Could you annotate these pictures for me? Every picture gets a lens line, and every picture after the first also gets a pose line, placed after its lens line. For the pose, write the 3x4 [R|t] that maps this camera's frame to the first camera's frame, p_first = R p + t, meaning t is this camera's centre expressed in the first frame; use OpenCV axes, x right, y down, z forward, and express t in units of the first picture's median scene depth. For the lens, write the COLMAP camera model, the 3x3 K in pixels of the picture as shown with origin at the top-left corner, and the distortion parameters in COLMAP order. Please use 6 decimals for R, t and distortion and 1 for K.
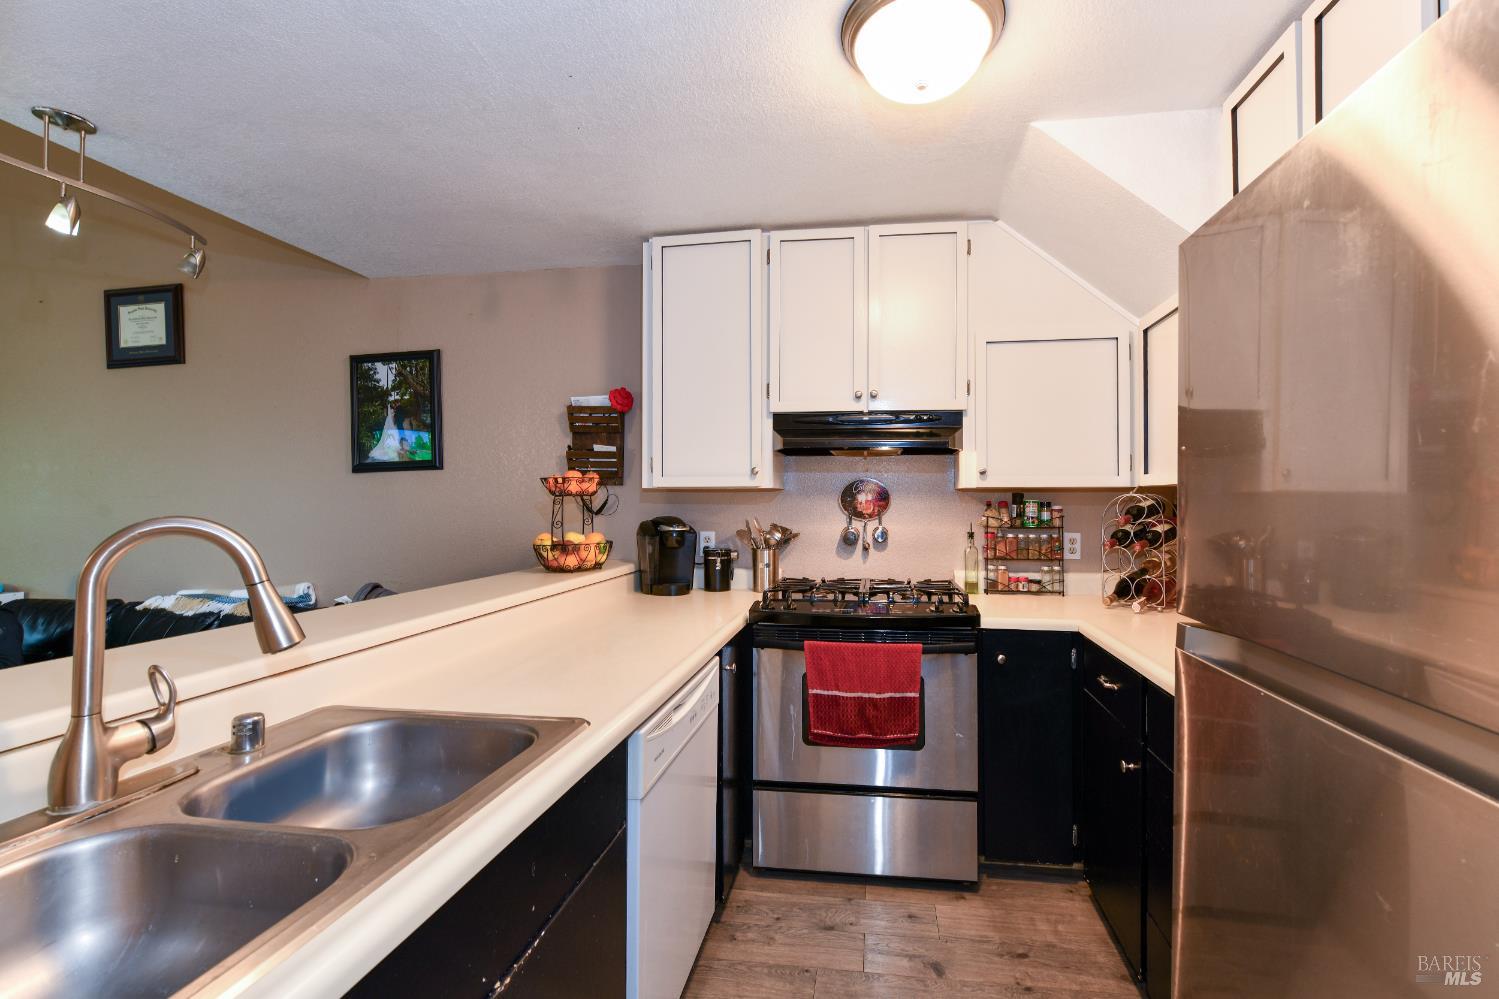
lens RADIAL K [[622.4, 0, 802.3], [0, 622.4, 493.6], [0, 0, 1]] dist [-0.003308, -0.001014]
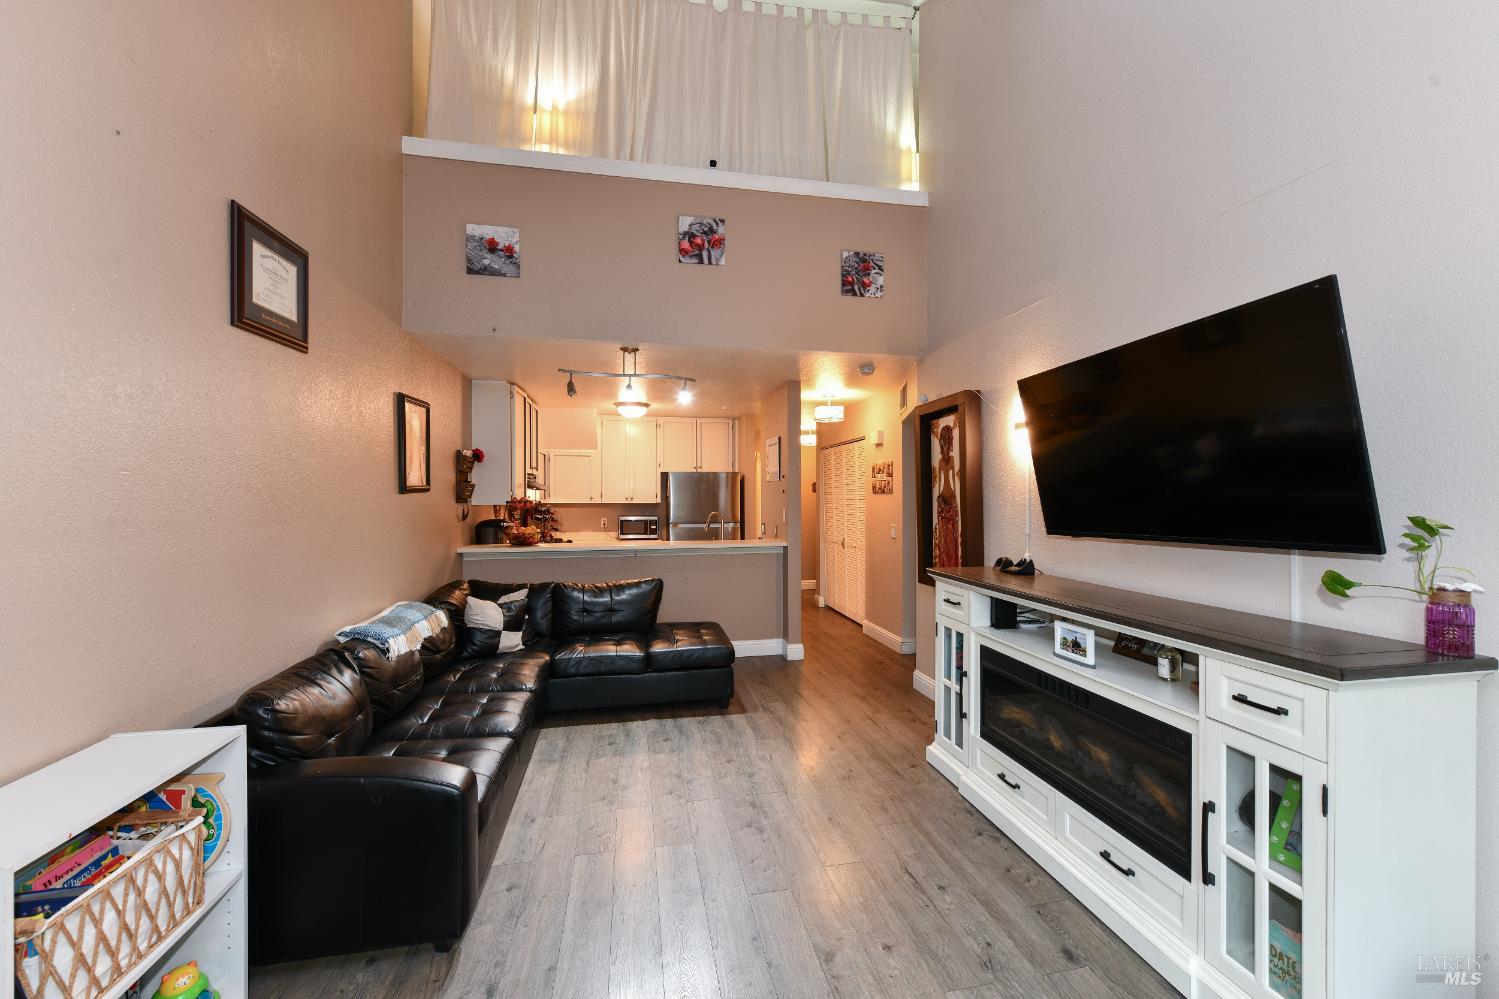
lens RADIAL K [[591.9, 0, 749.5], [0, 591.9, 499.5], [0, 0, 1]] dist [0.000903, -0.000041]
pose [[-0.314309, -0.000652, 0.949320, -2.370371], [-0.006570, 0.999977, -0.001488, -0.031916], [-0.949298, -0.006705, -0.314306, 0.871458]]
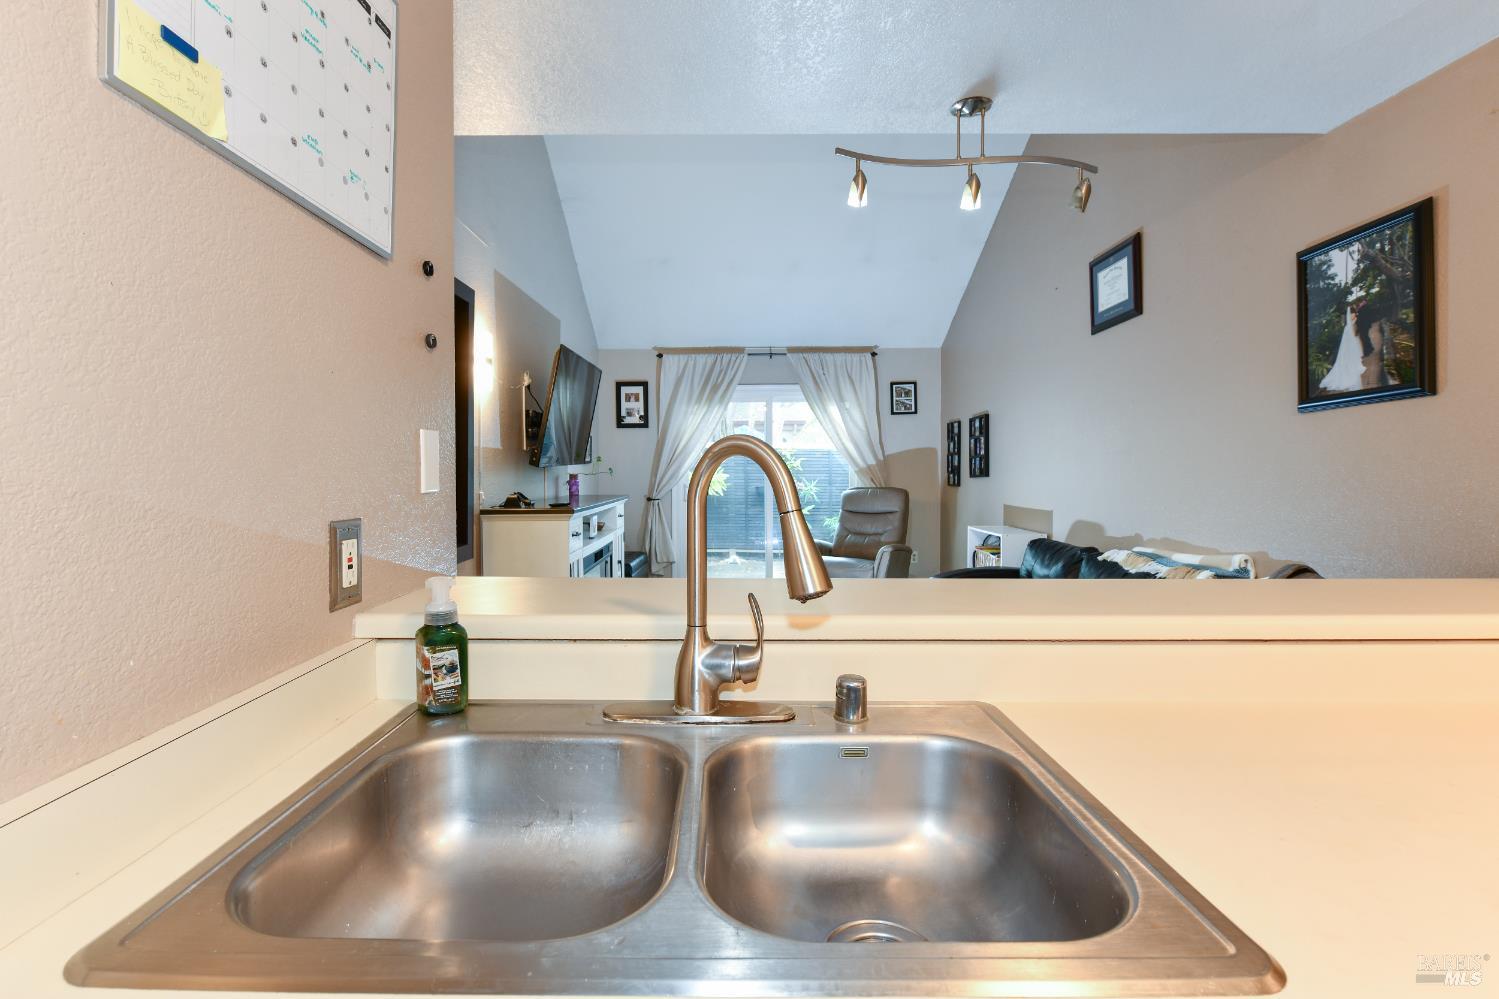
lens RADIAL K [[691.5, 0, 726.4], [0, 691.5, 485.0], [0, 0, 1]] dist [-0.003250, -0.000733]
pose [[0.122960, 0.023778, -0.992127, 0.003174], [0.013408, 0.999582, 0.025619, 0.026218], [0.992321, -0.016453, 0.122589, 0.272010]]
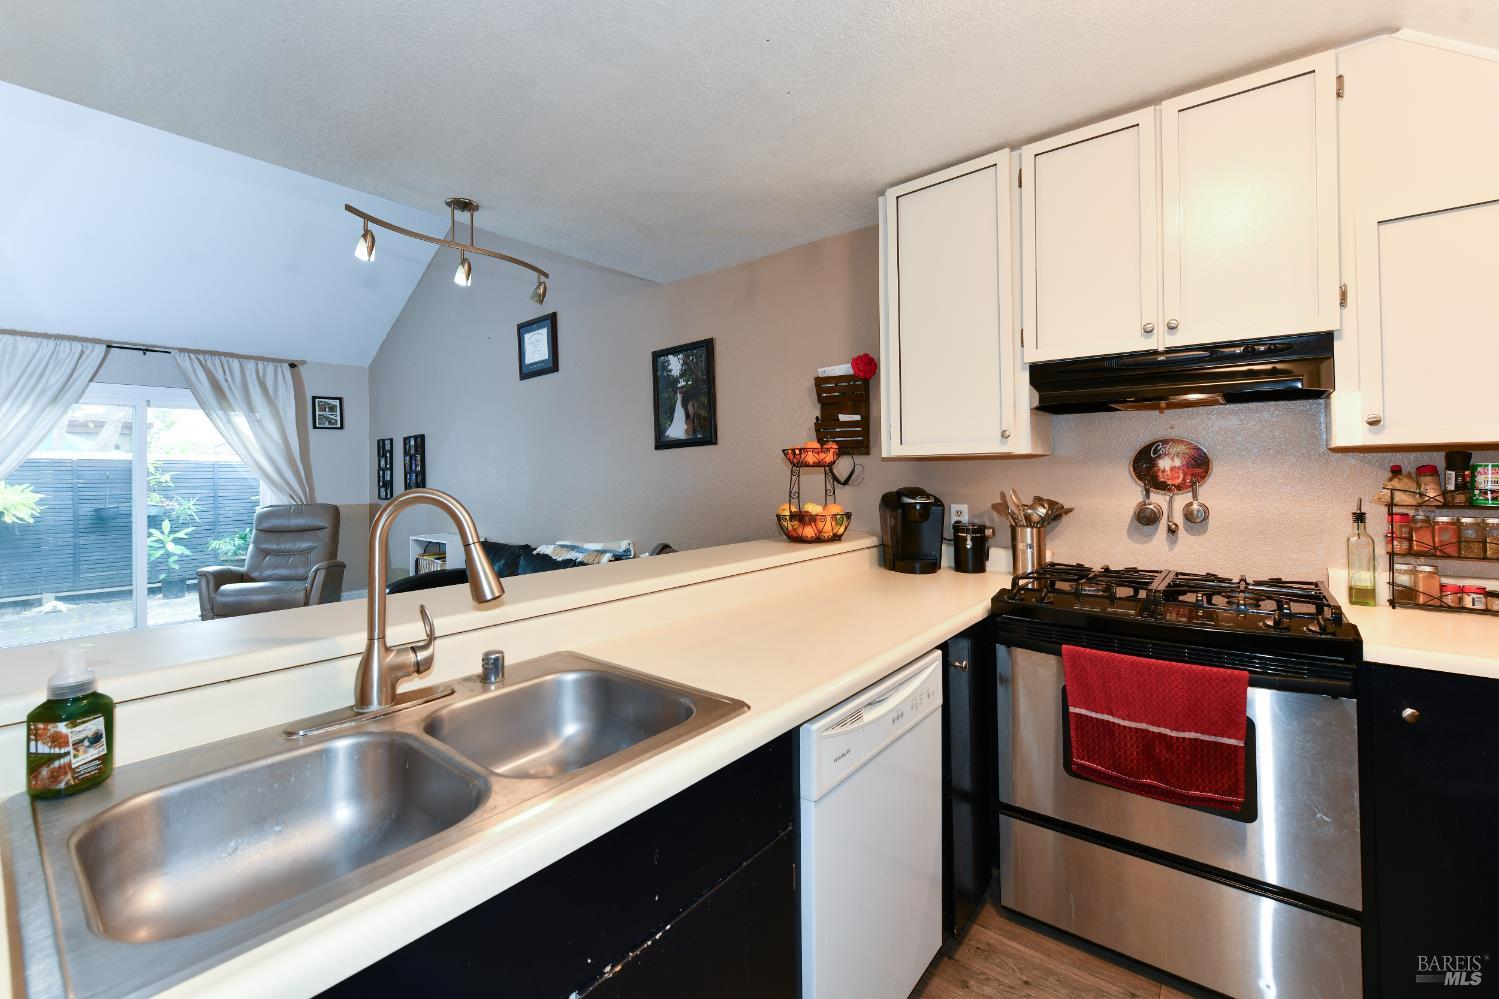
lens RADIAL K [[626.0, 0, 746.6], [0, 626.0, 462.9], [0, 0, 1]] dist [0.001735, -0.000342]
pose [[0.850035, -0.017483, -0.526436, 0.068797], [0.017839, 0.999831, -0.004400, 0.000270], [0.526424, -0.005651, 0.850203, 0.083106]]
